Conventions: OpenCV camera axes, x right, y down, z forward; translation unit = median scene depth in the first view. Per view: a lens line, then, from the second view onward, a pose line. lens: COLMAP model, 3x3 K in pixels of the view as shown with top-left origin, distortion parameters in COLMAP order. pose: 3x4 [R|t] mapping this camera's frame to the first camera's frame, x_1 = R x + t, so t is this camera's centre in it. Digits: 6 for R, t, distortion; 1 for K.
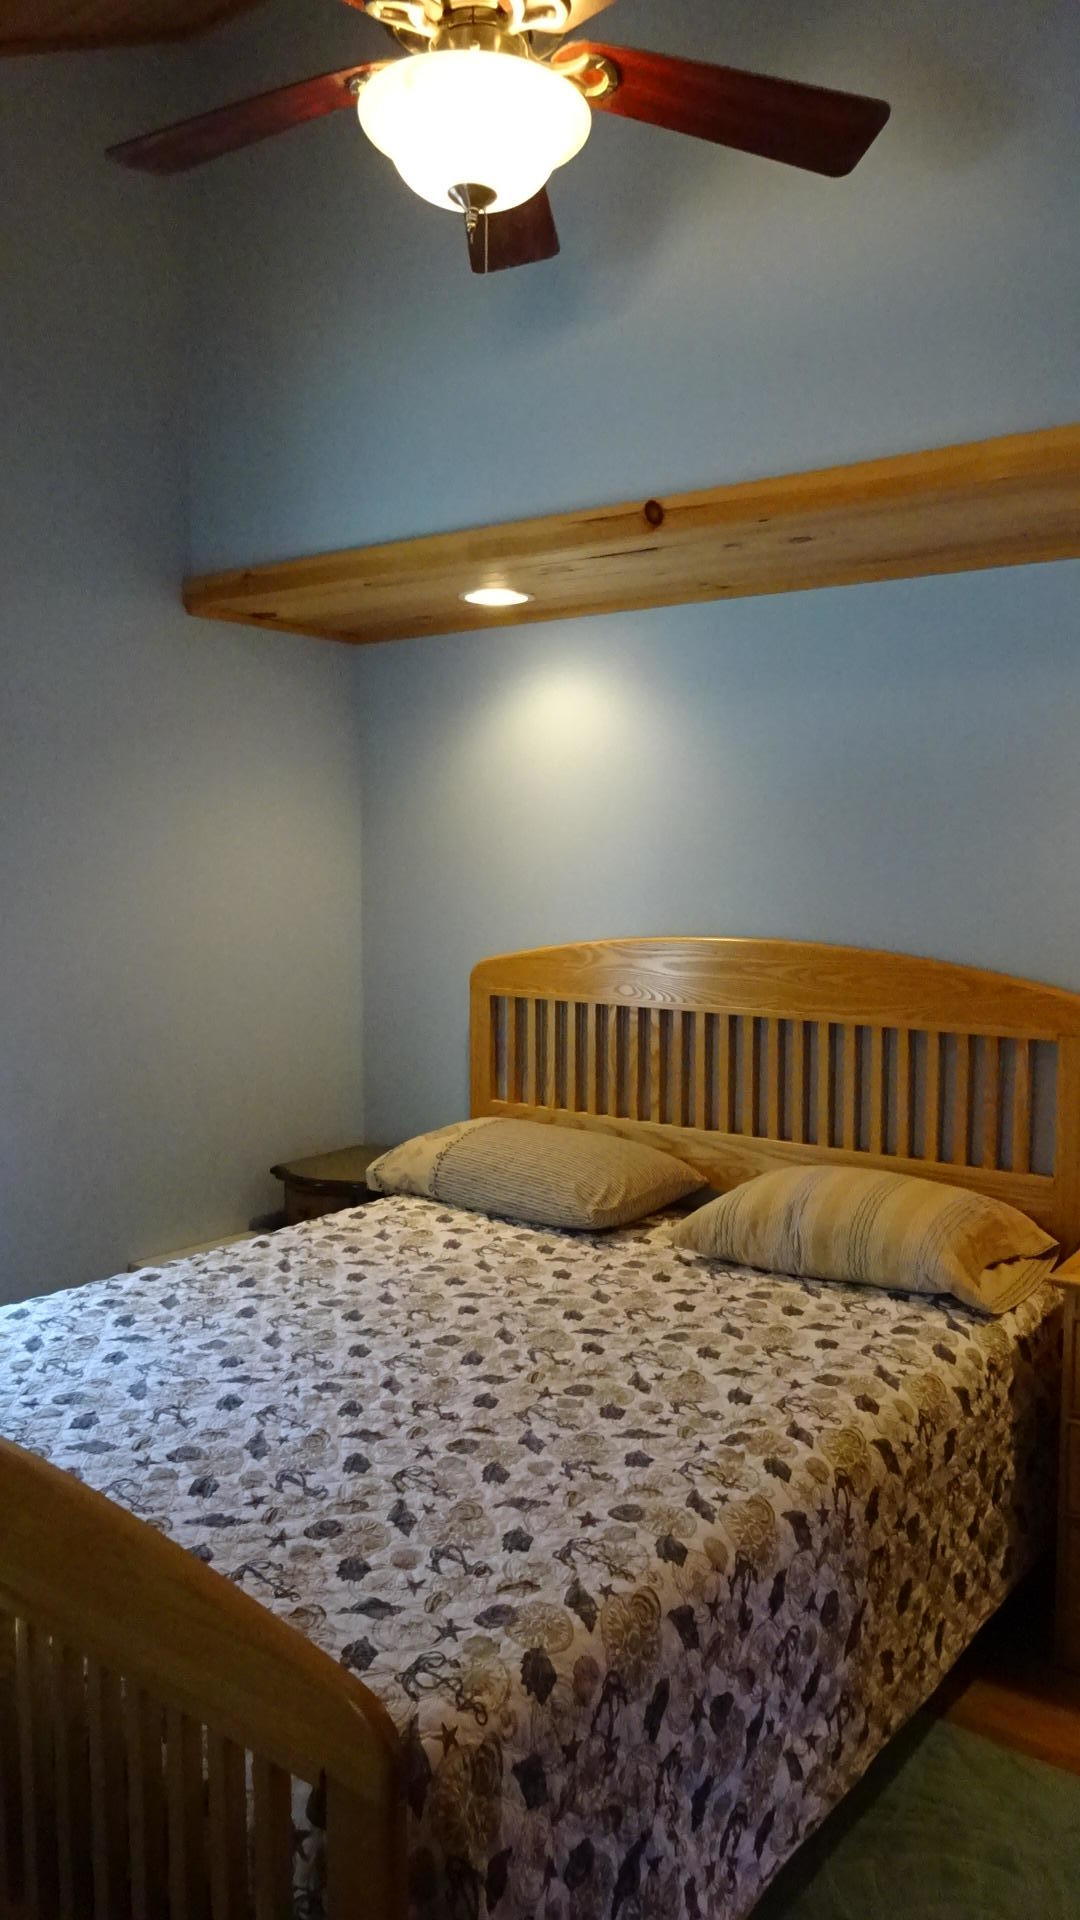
lens RADIAL K [[1420.2, 0, 563.7], [0, 1420.2, 959.1], [0, 0, 1]] dist [-0.008851, -0.003315]
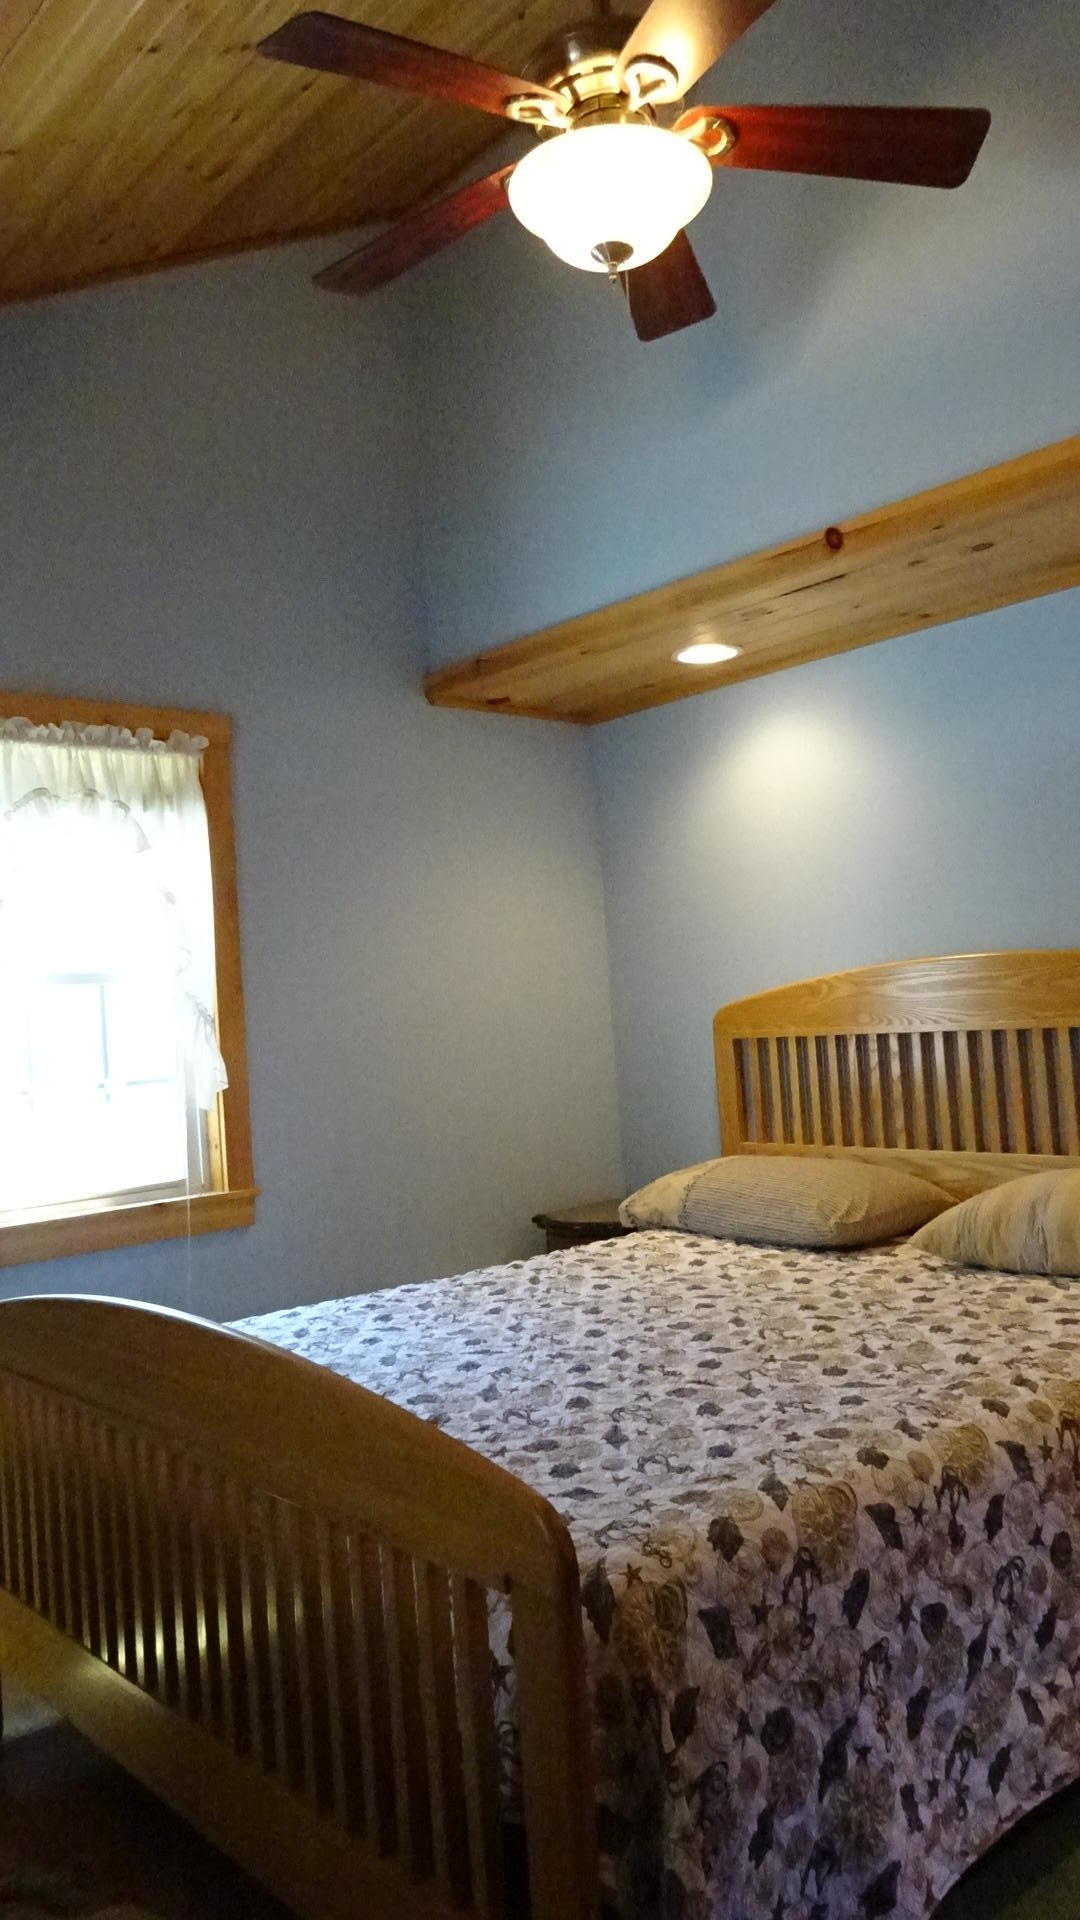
lens RADIAL K [[1426.1, 0, 550.5], [0, 1426.1, 939.5], [0, 0, 1]] dist [-0.006684, 0.001578]
pose [[0.975143, -0.076801, -0.207839, 0.070971], [0.053628, 0.991925, -0.114926, 0.119107], [0.214987, 0.100924, 0.971388, -0.060257]]
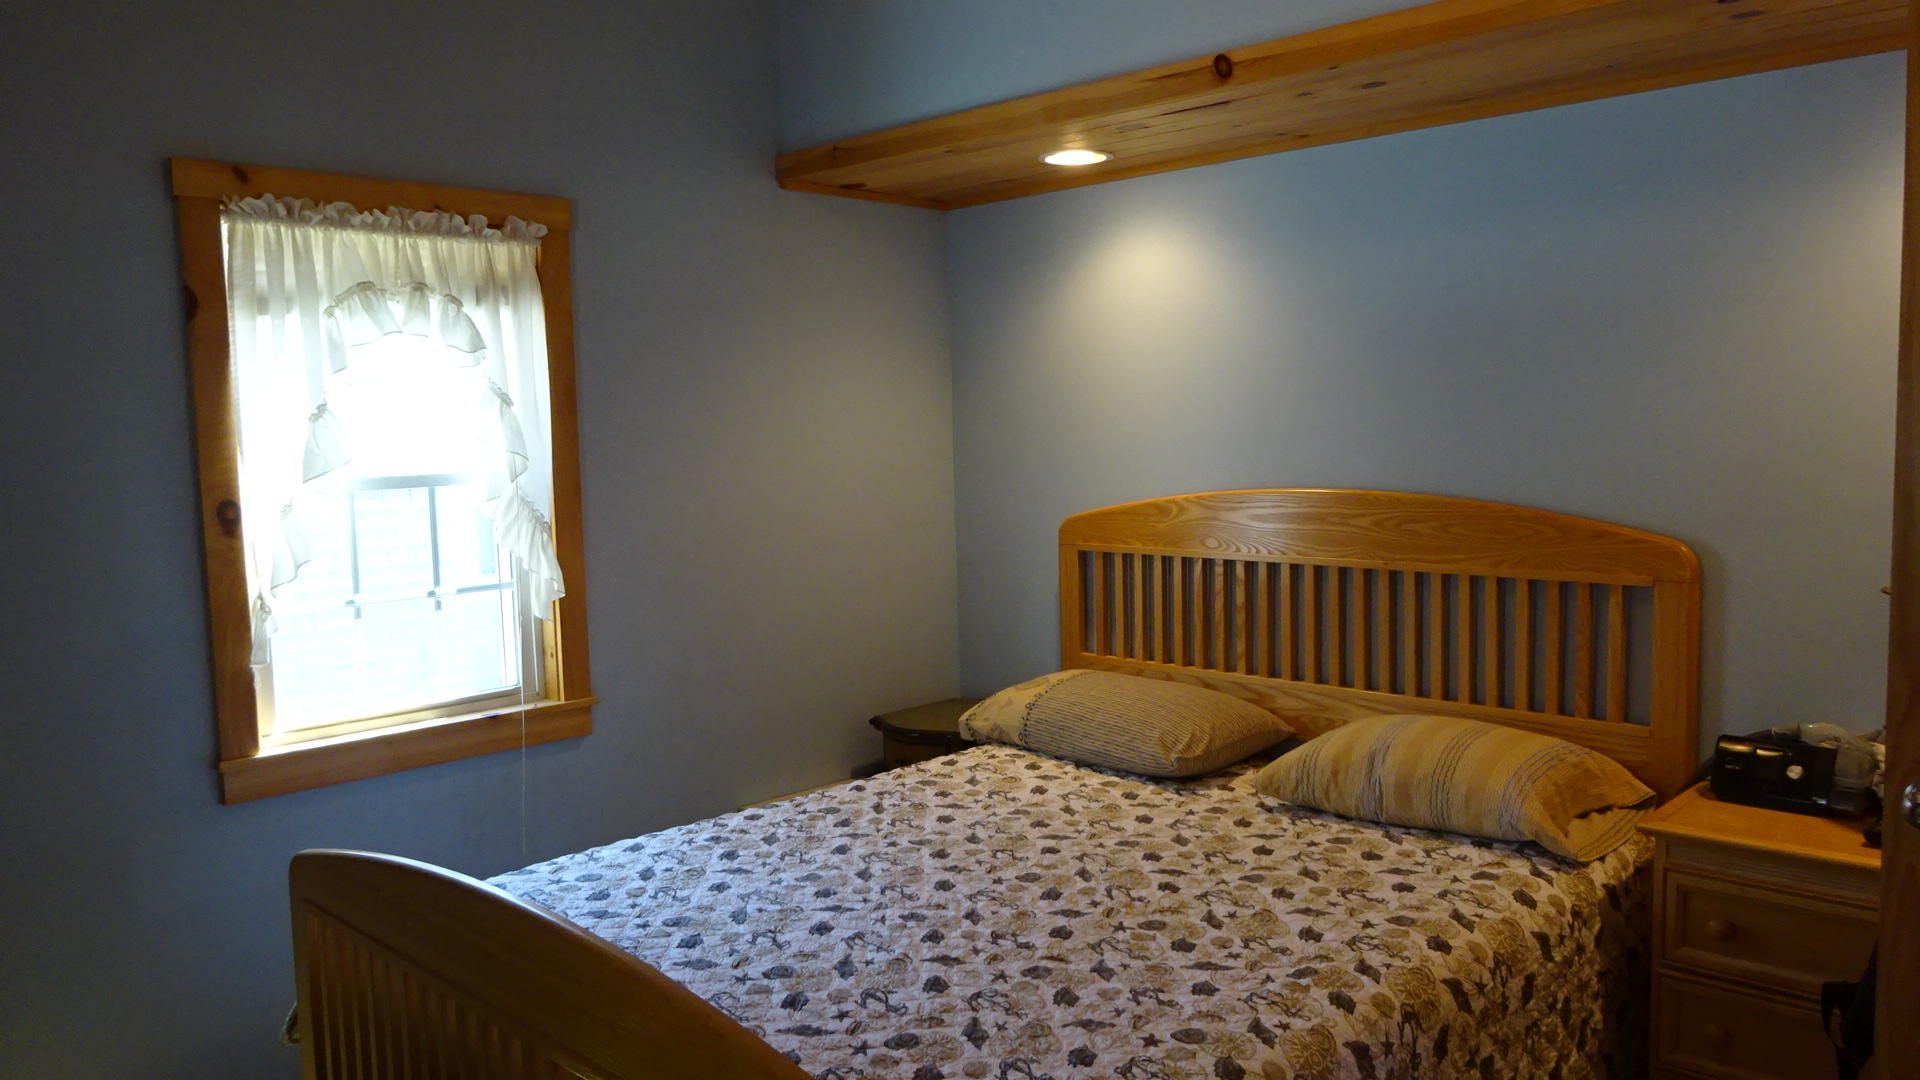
lens RADIAL K [[1426.1, 0, 982.1], [0, 1426.1, 548.5], [0, 0, 1]] dist [-0.006684, 0.001578]
pose [[0.990725, -0.013811, -0.135178, 0.033111], [0.016350, 0.999710, 0.017692, 0.009107], [0.134895, -0.019738, 0.990663, -0.042213]]
